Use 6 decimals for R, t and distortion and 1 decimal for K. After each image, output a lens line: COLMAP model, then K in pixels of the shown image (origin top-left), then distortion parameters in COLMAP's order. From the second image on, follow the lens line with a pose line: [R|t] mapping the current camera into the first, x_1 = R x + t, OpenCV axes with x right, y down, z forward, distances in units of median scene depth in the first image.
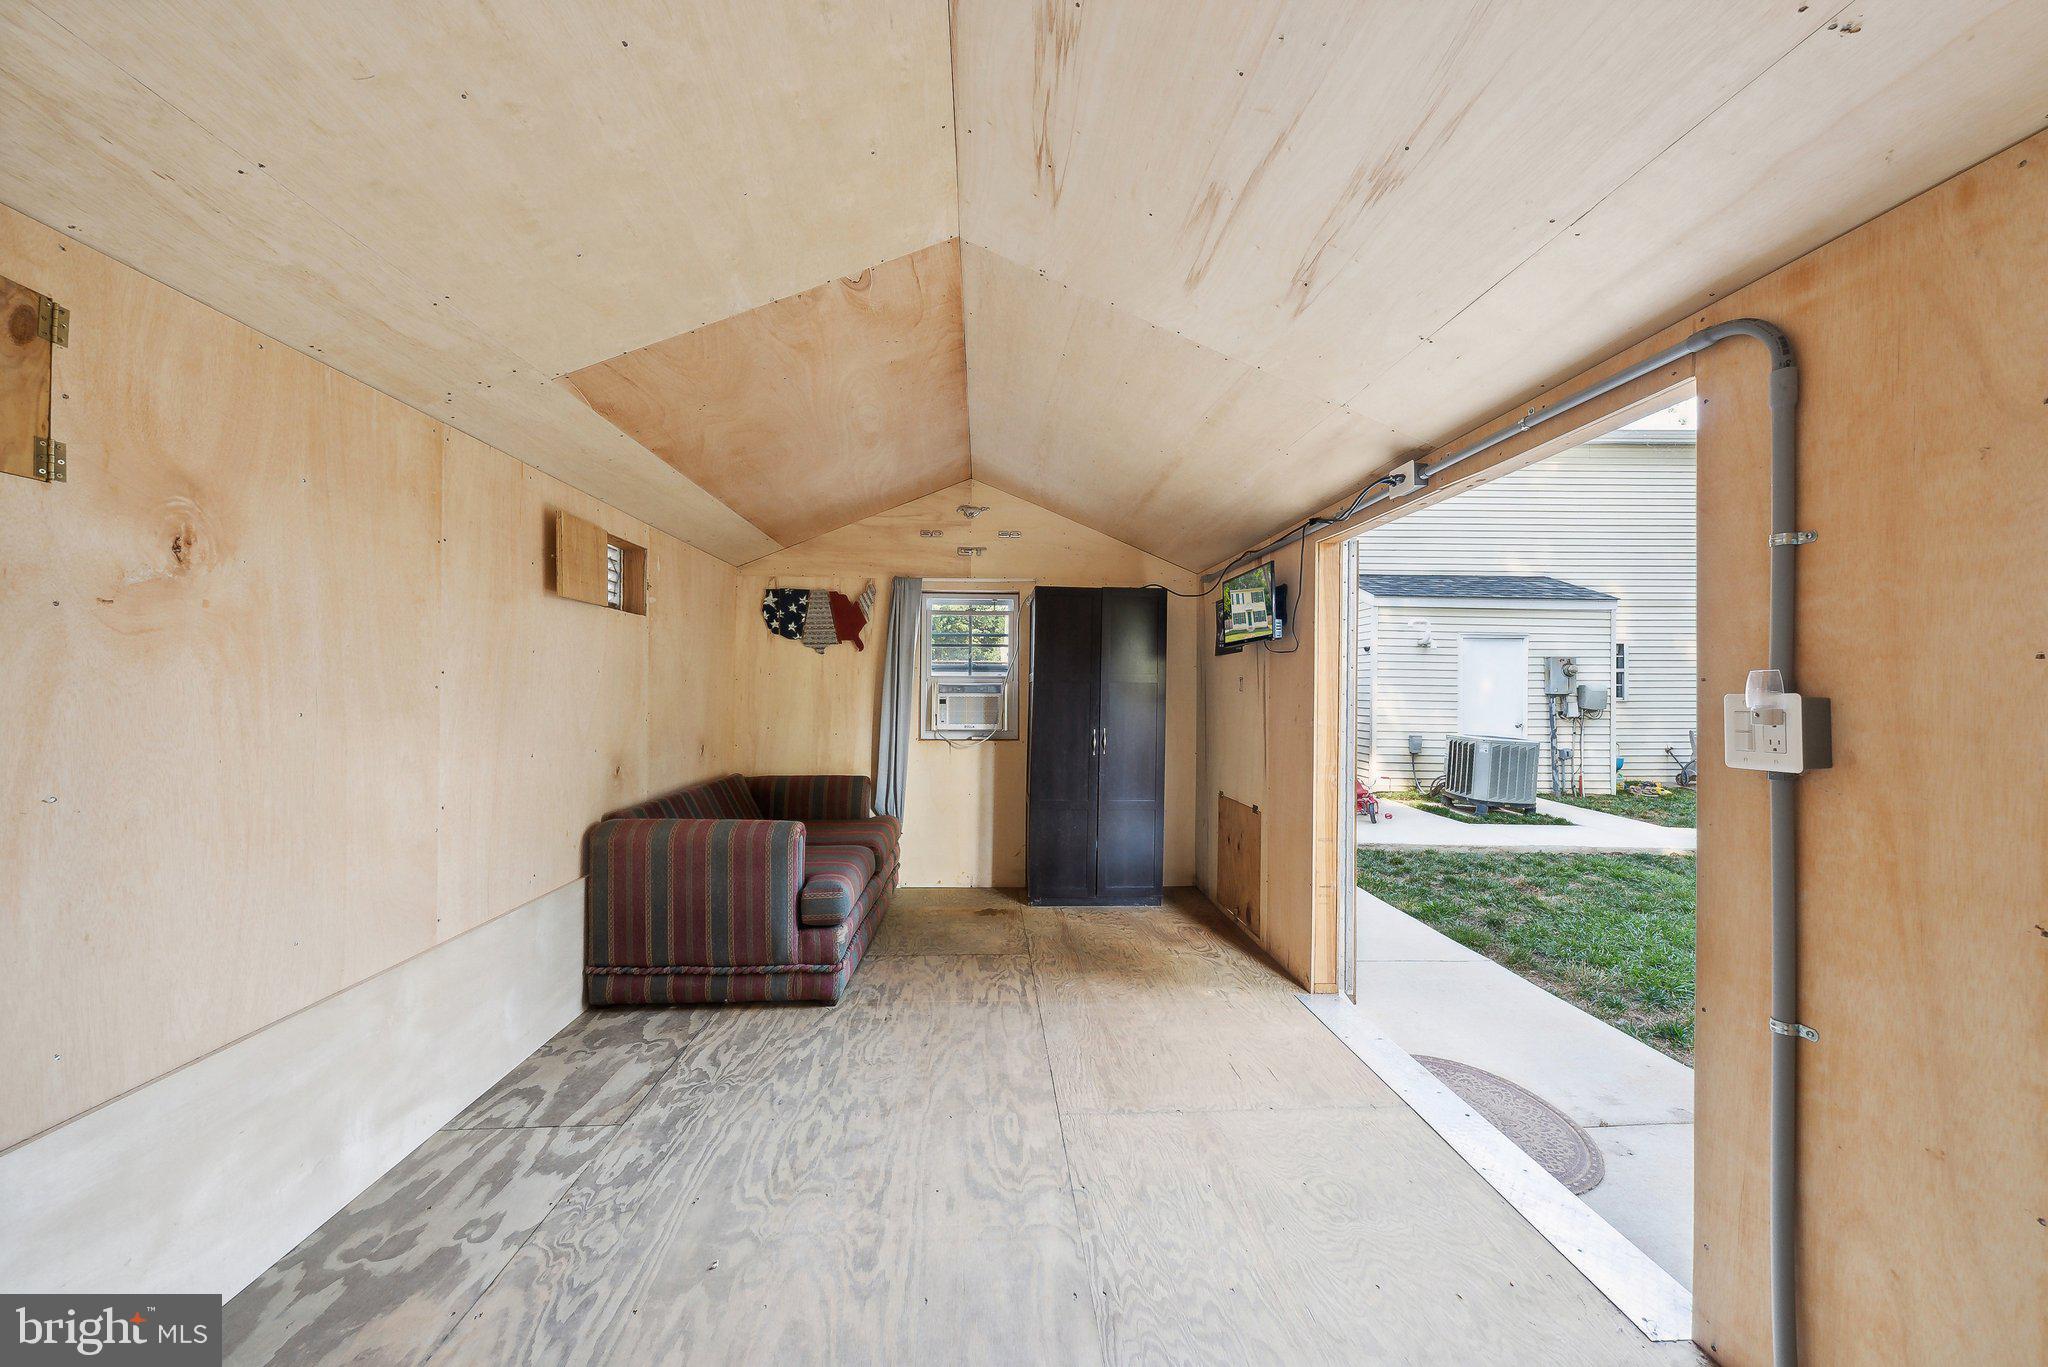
lens RADIAL K [[720.1, 0, 1024.0], [0, 720.1, 683.5], [0, 0, 1]] dist [-0.003122, -0.000168]
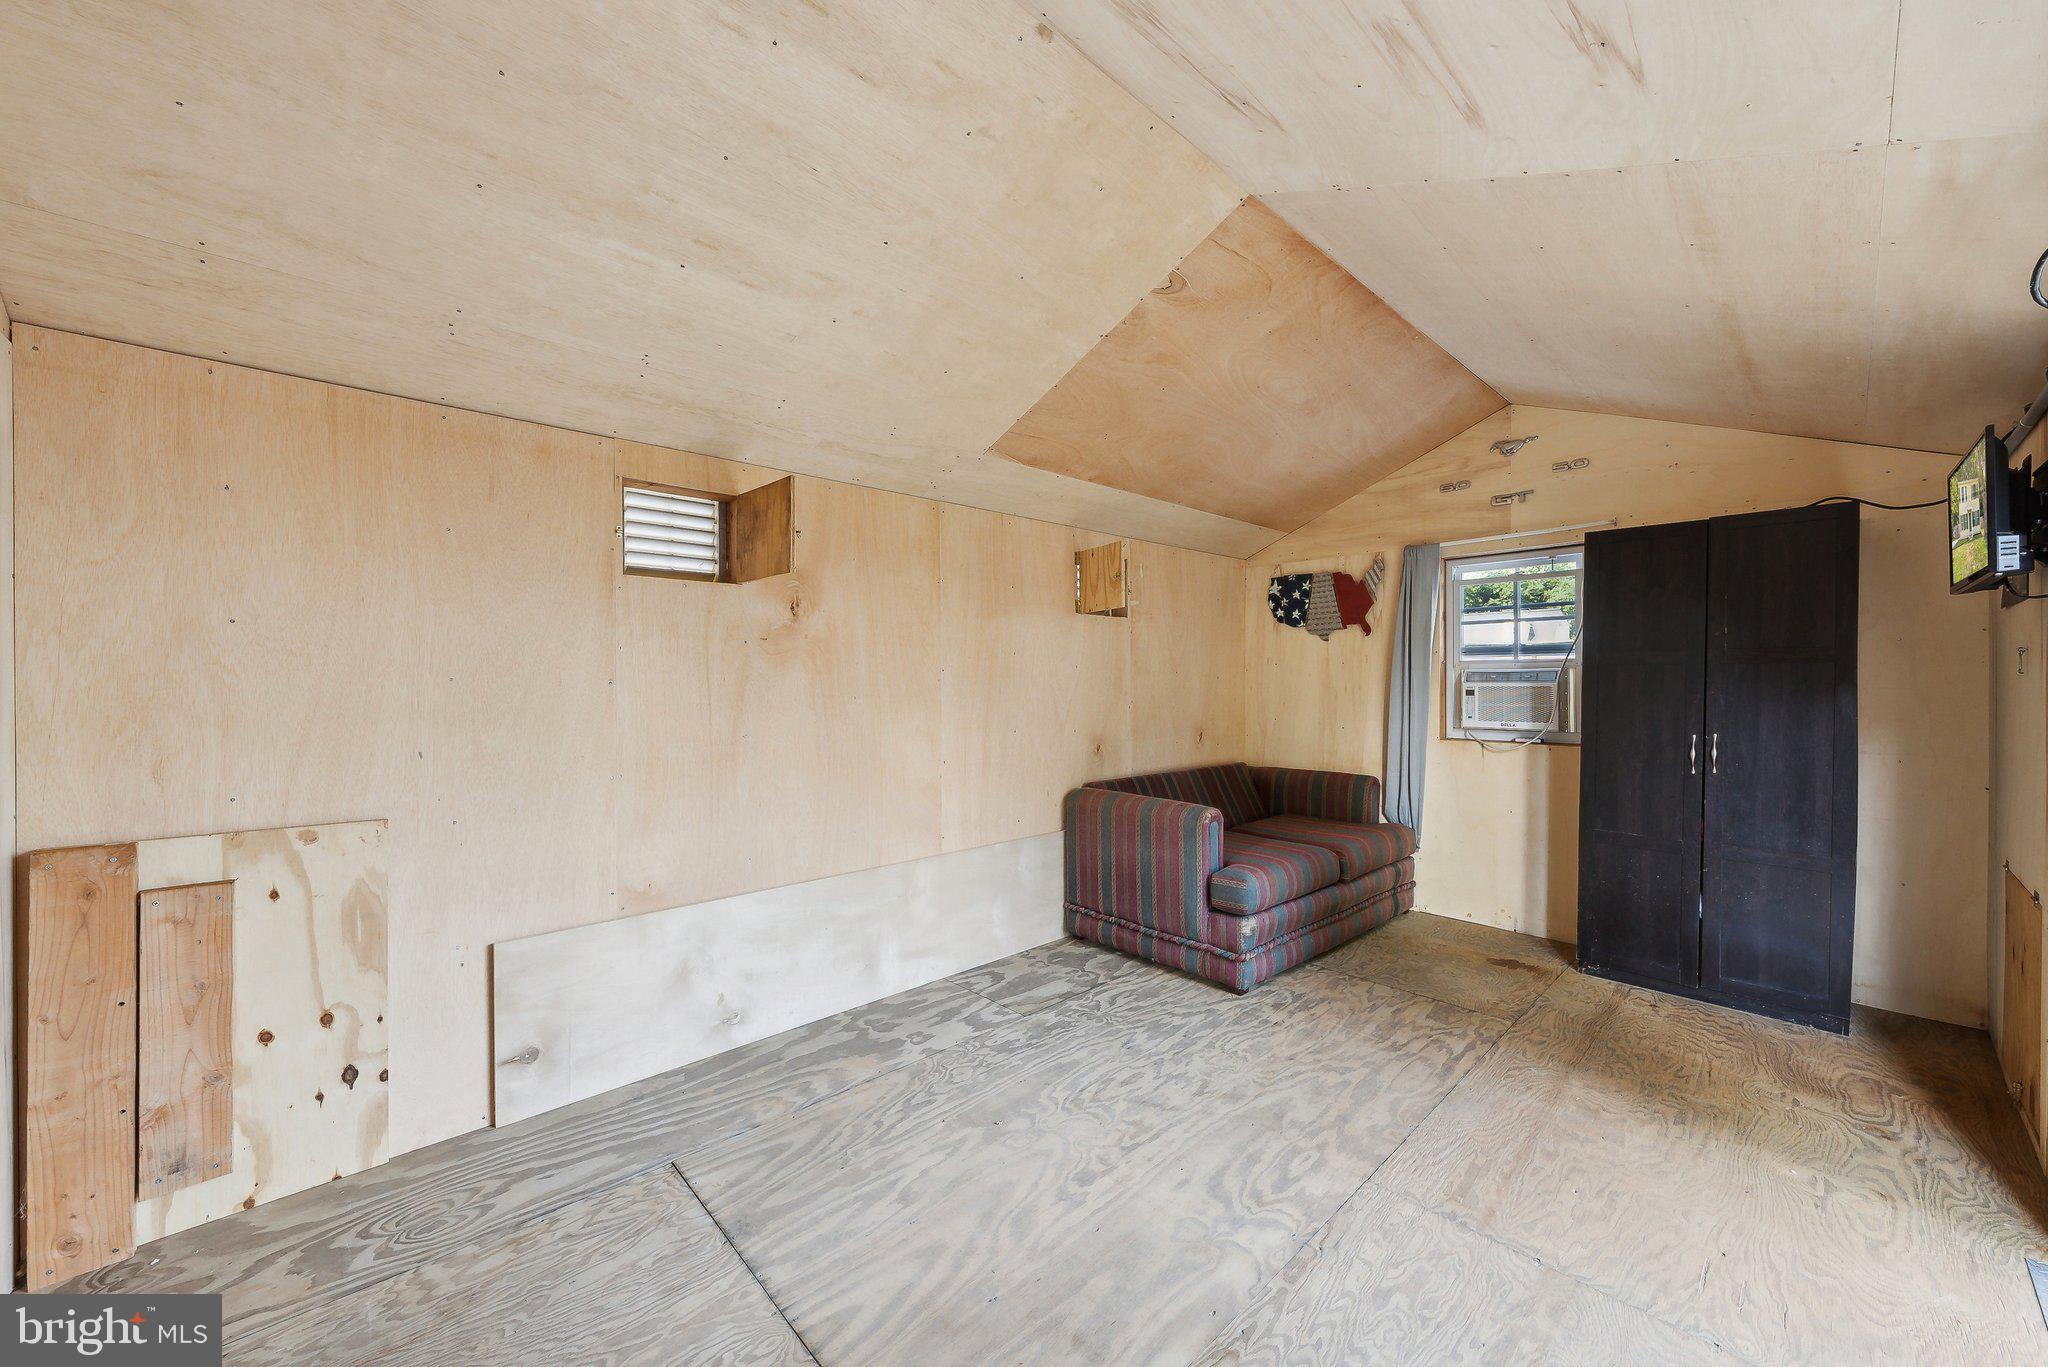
lens RADIAL K [[757.0, 0, 987.0], [0, 757.0, 686.2], [0, 0, 1]] dist [0.000716, 0.000035]
pose [[0.618075, -0.003472, -0.786112, 0.351610], [0.015725, 0.999845, 0.007948, 0.004426], [0.785962, -0.017274, 0.618033, 0.081534]]
